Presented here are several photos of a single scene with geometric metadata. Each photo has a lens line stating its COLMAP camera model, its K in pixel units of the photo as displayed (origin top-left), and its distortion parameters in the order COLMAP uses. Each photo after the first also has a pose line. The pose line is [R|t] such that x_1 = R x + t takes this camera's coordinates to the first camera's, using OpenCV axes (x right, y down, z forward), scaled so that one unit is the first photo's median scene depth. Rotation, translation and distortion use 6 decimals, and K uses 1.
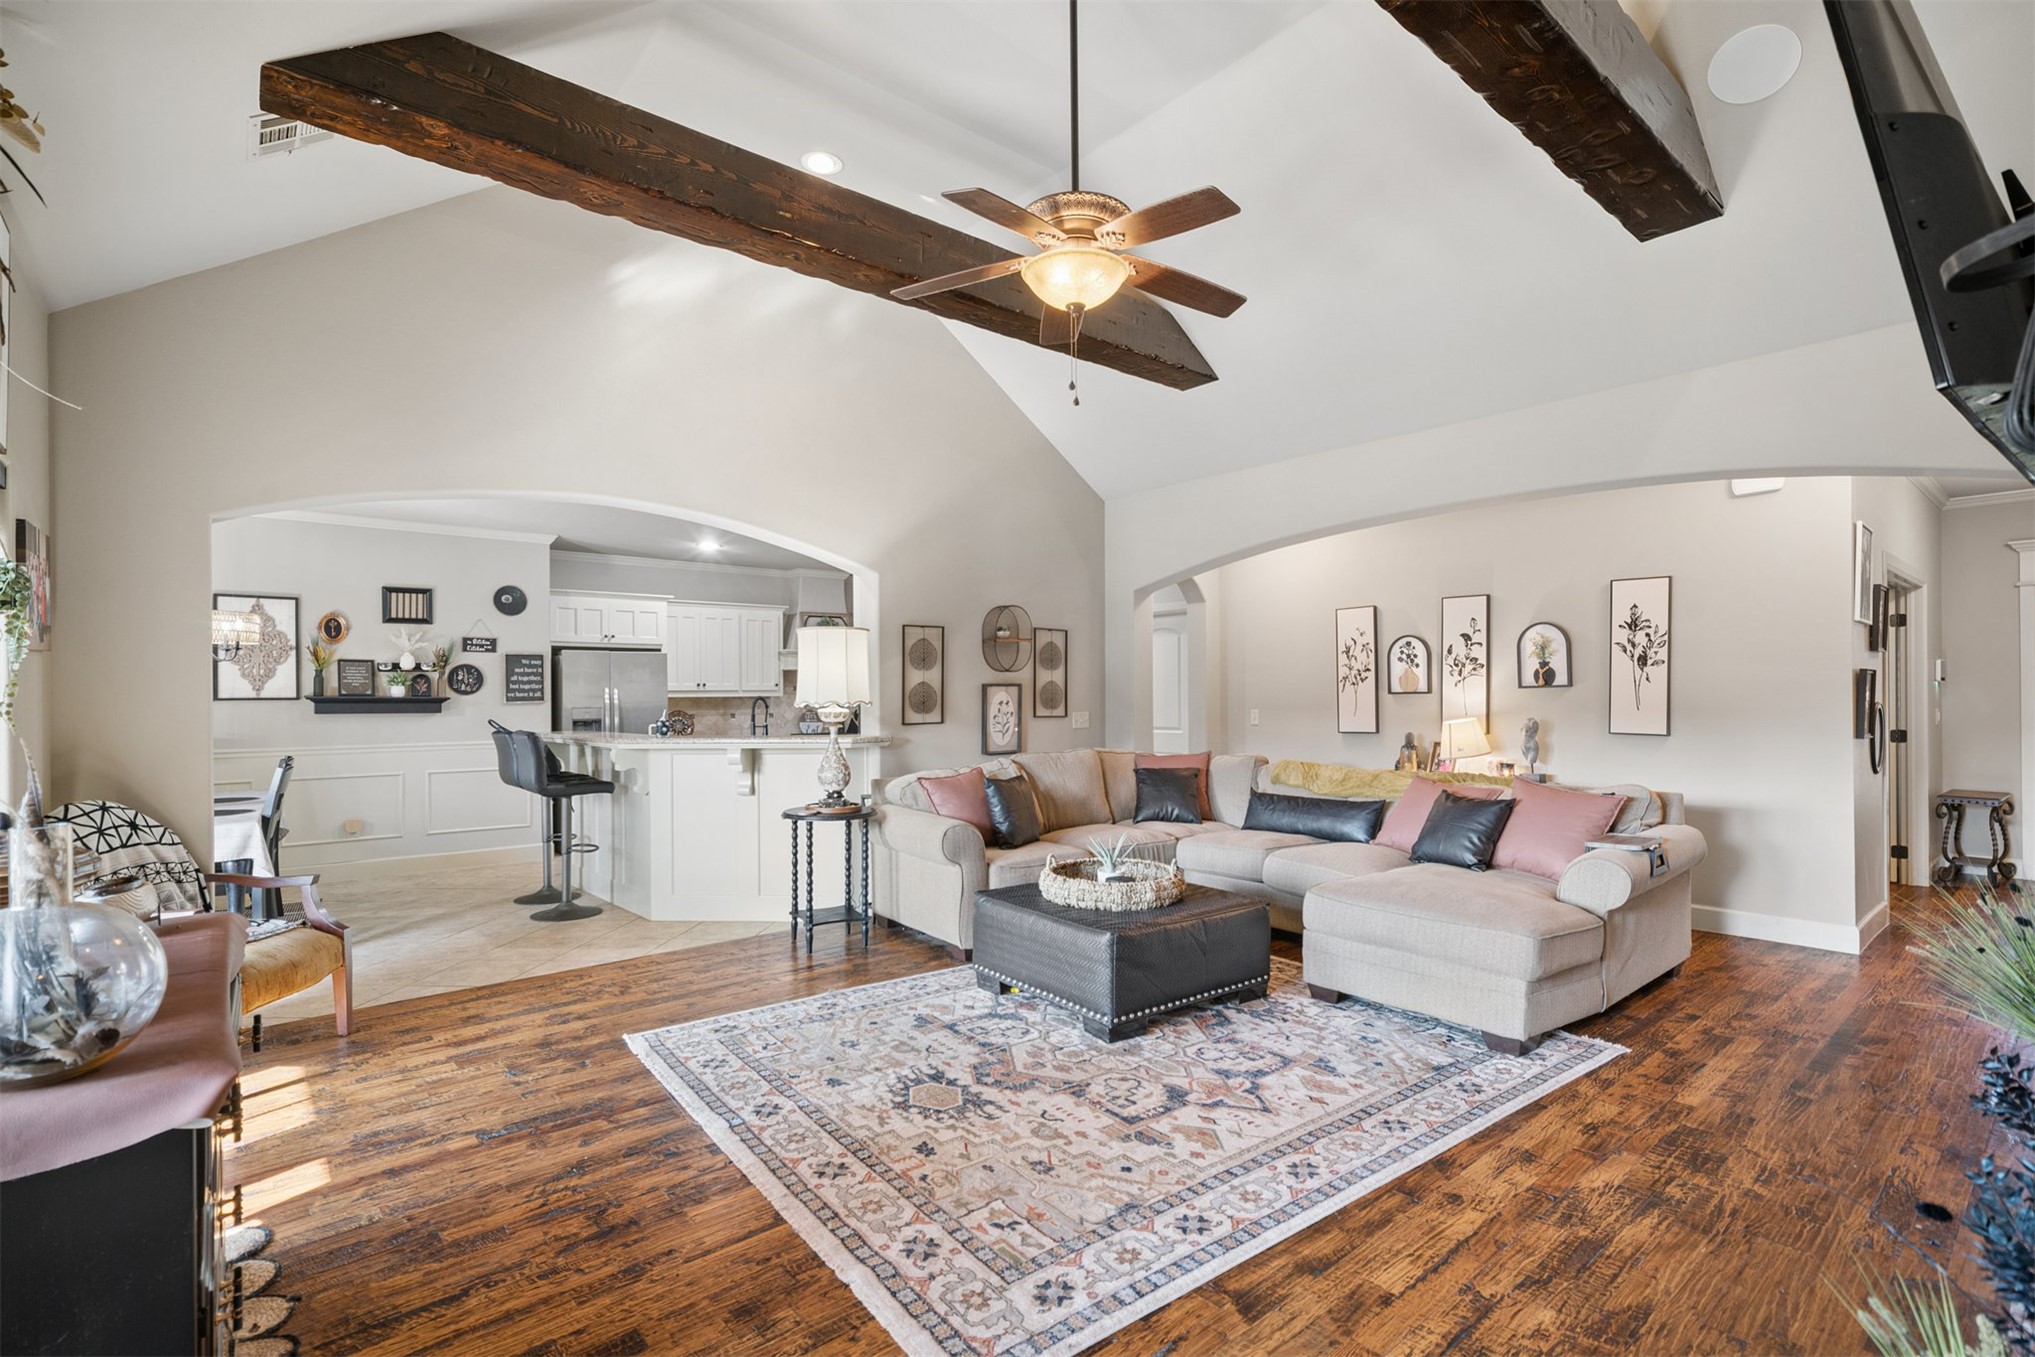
lens RADIAL K [[948.6, 0, 1038.6], [0, 948.6, 692.2], [0, 0, 1]] dist [-0.013019, 0.008153]
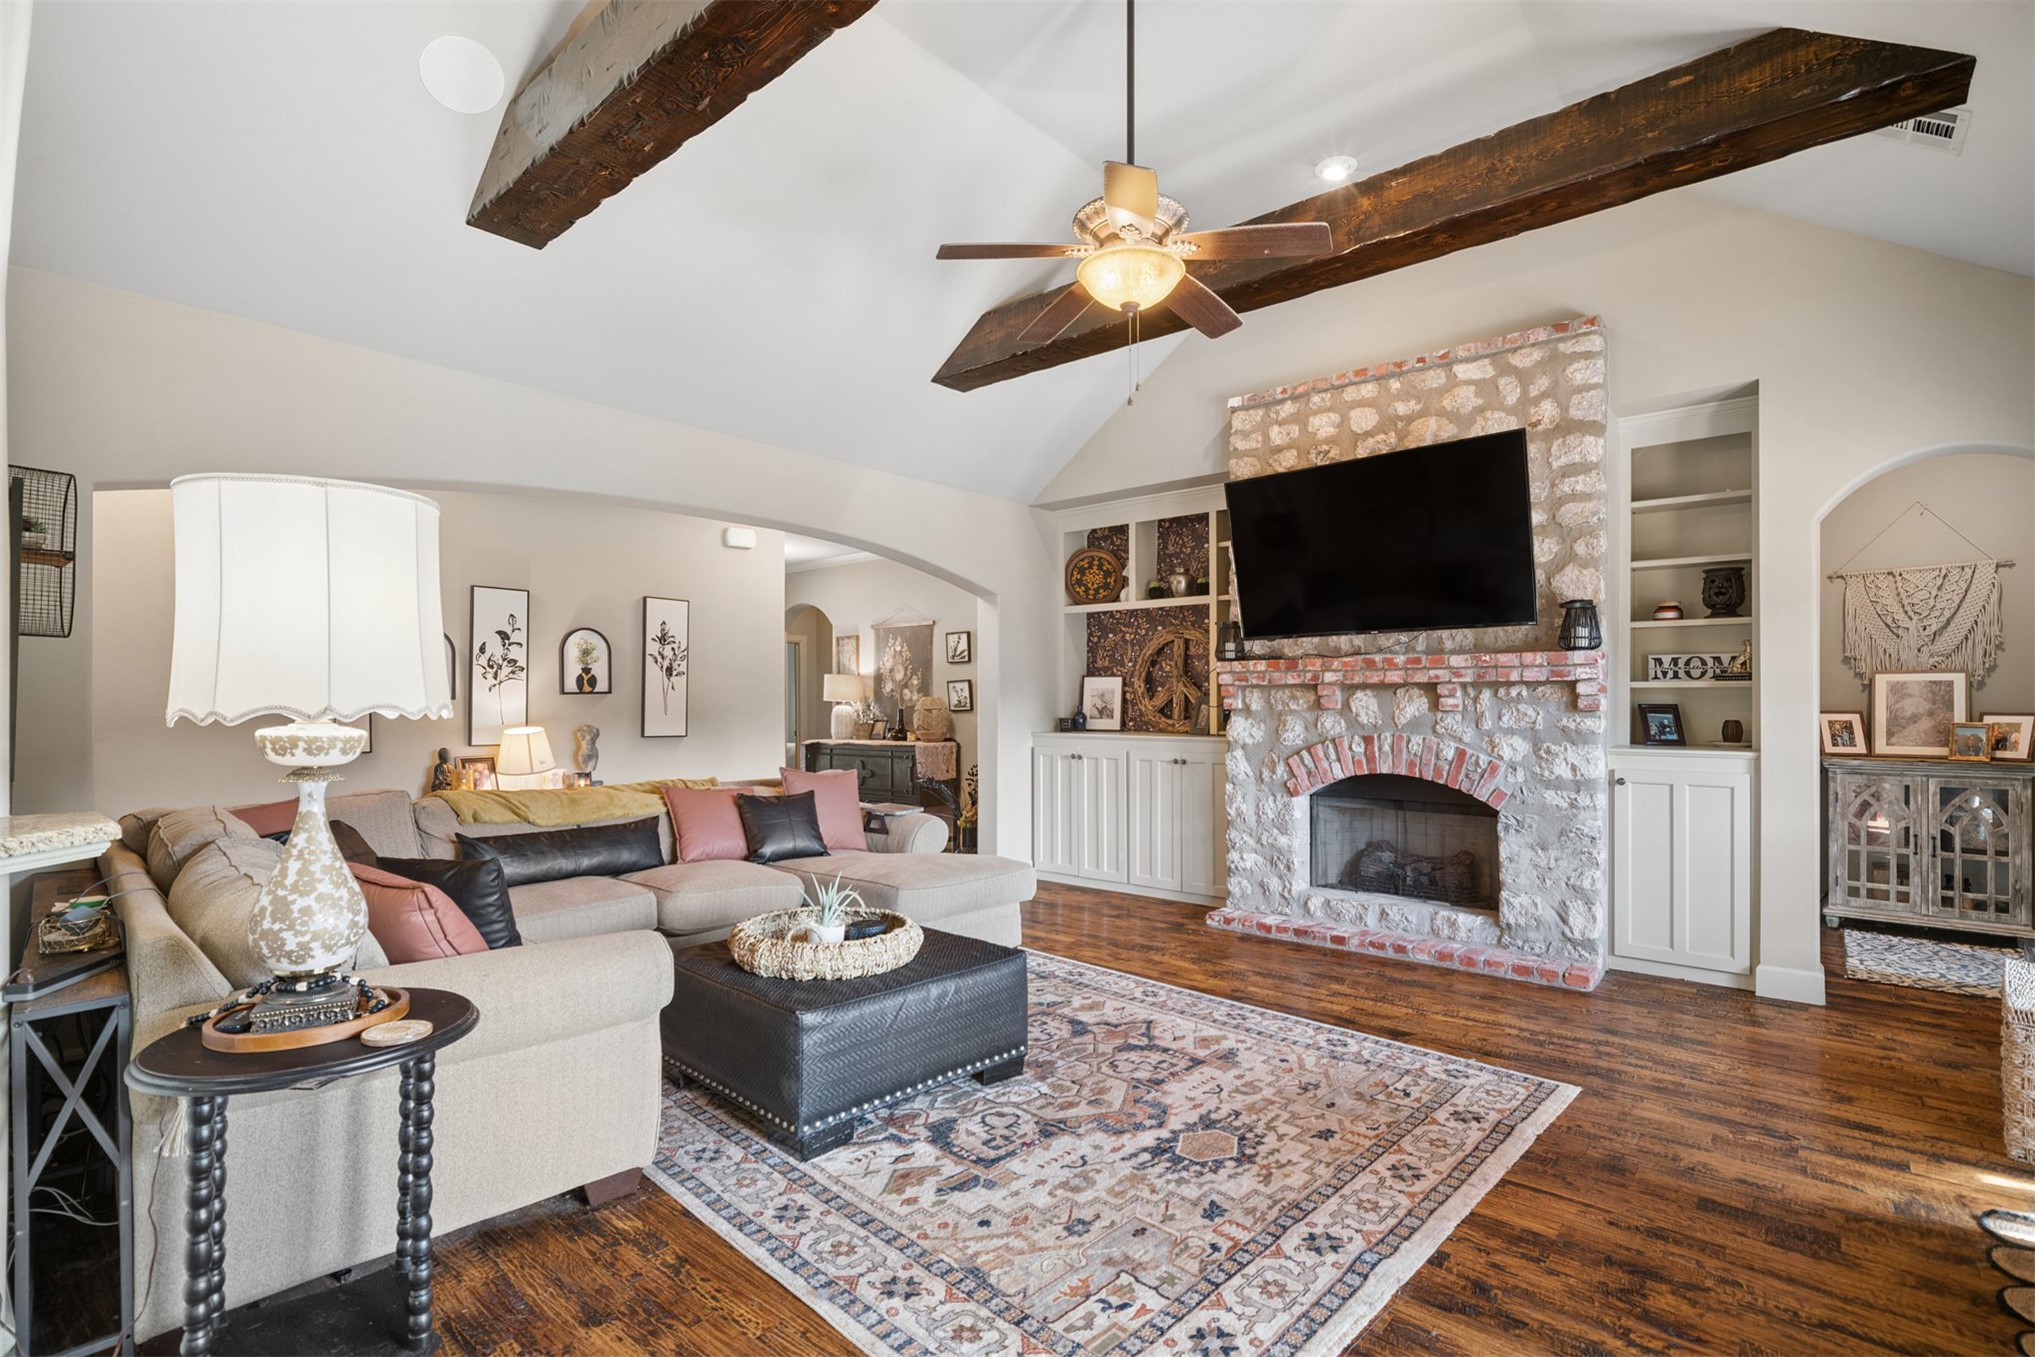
lens RADIAL K [[948.6, 0, 1028.2], [0, 948.6, 705.6], [0, 0, 1]] dist [-0.013019, 0.008153]
pose [[-0.149061, 0.002483, 0.988825, -0.516487], [0.000280, 0.999997, -0.002469, 0.009801], [-0.988828, -0.000091, -0.149061, 0.699095]]
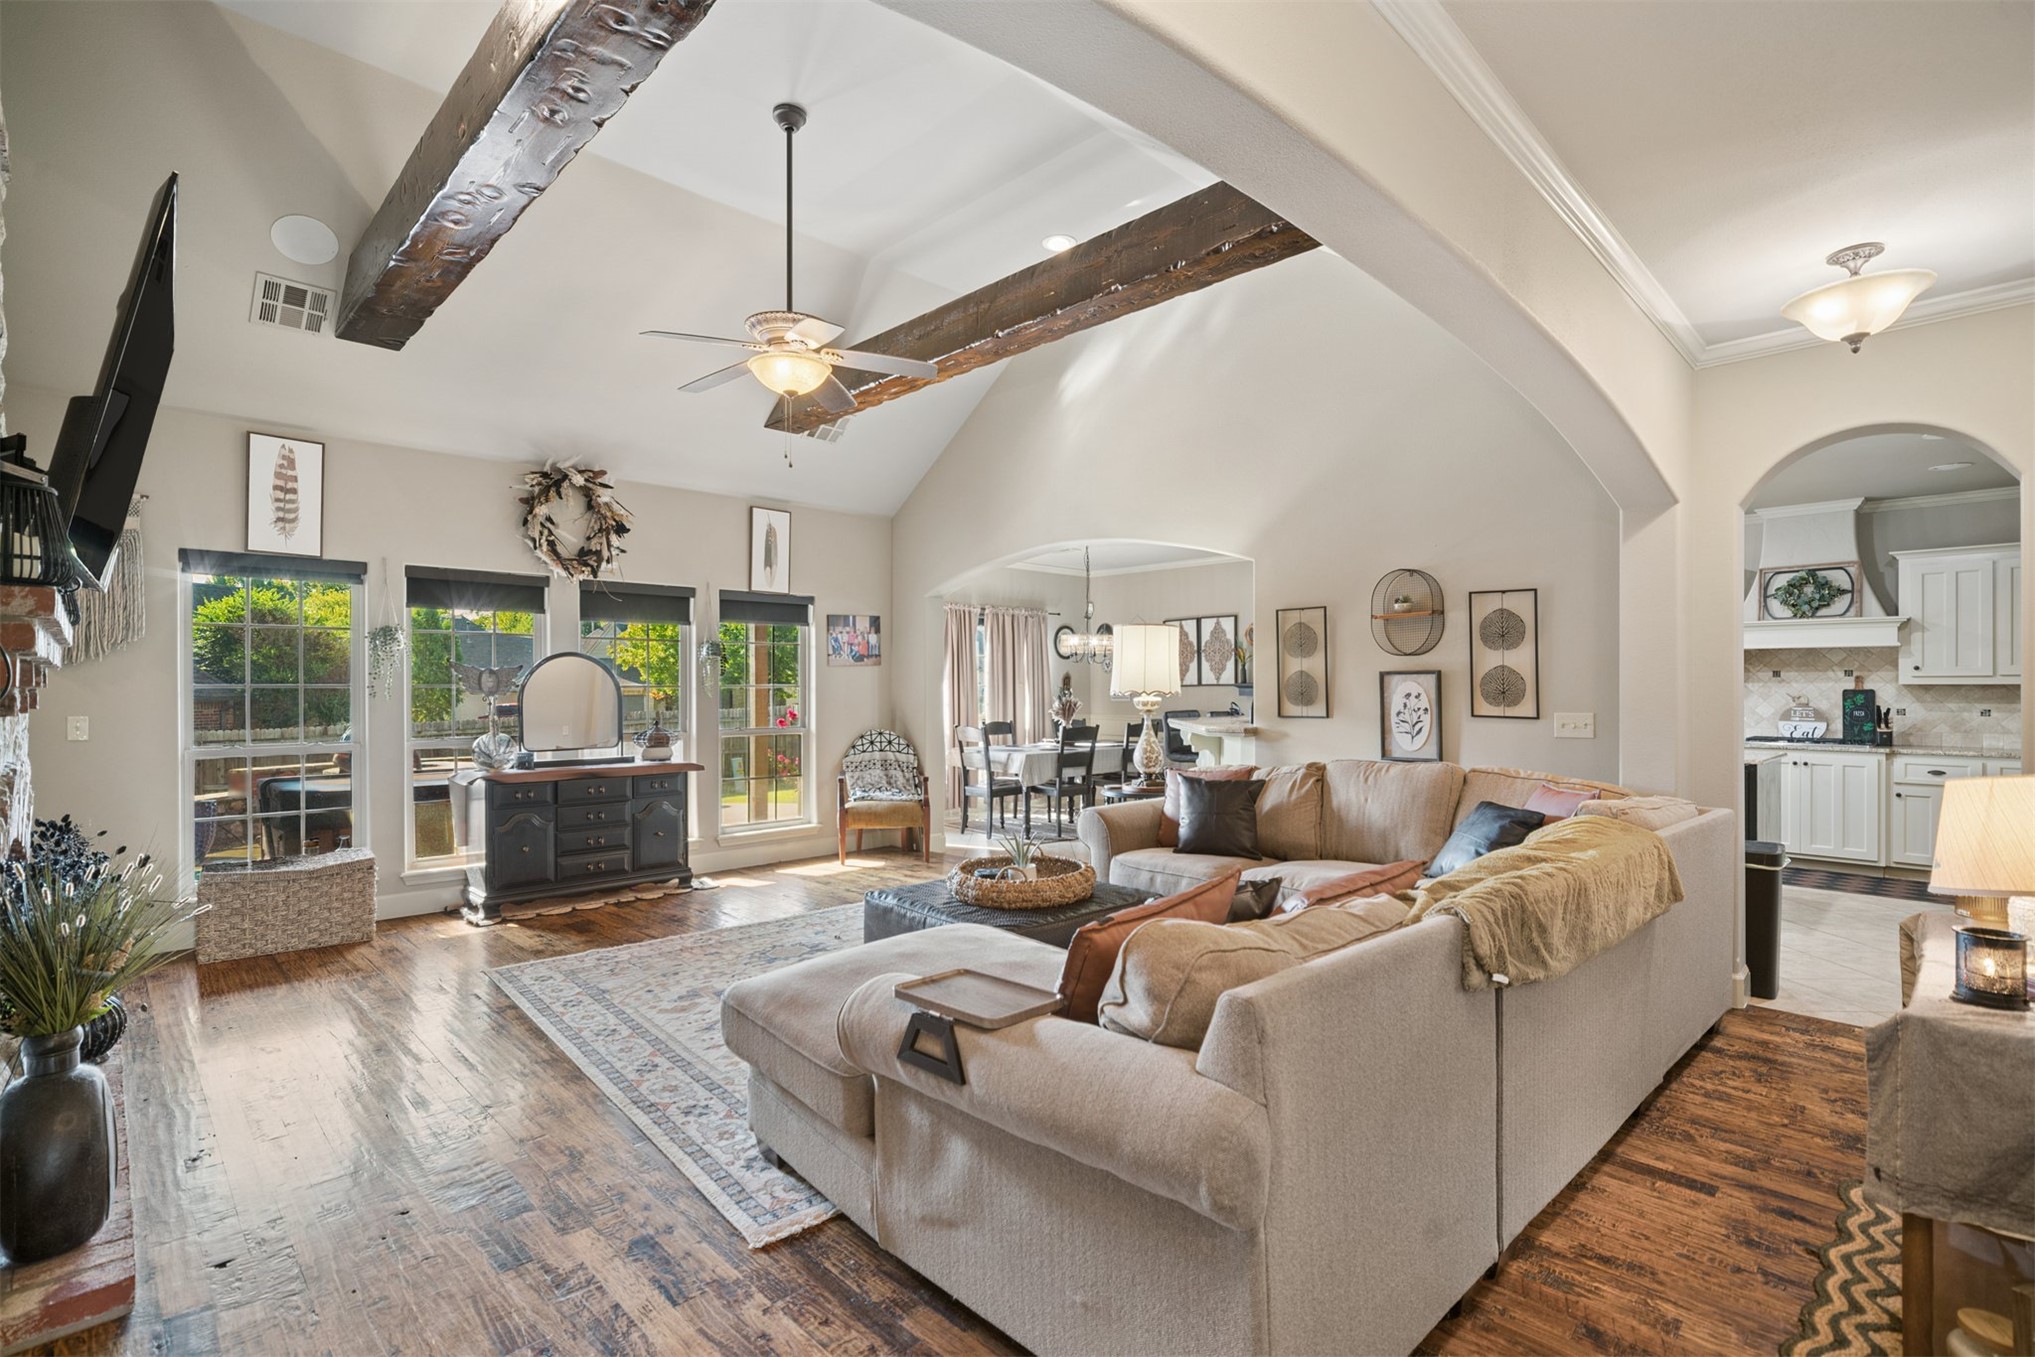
lens RADIAL K [[948.6, 0, 1015.9], [0, 948.6, 686.1], [0, 0, 1]] dist [-0.013019, 0.008153]
pose [[0.061455, 0.006230, -0.998090, 0.767639], [0.004984, 0.999966, 0.006549, -0.003667], [0.998097, -0.005377, 0.061422, 0.686413]]
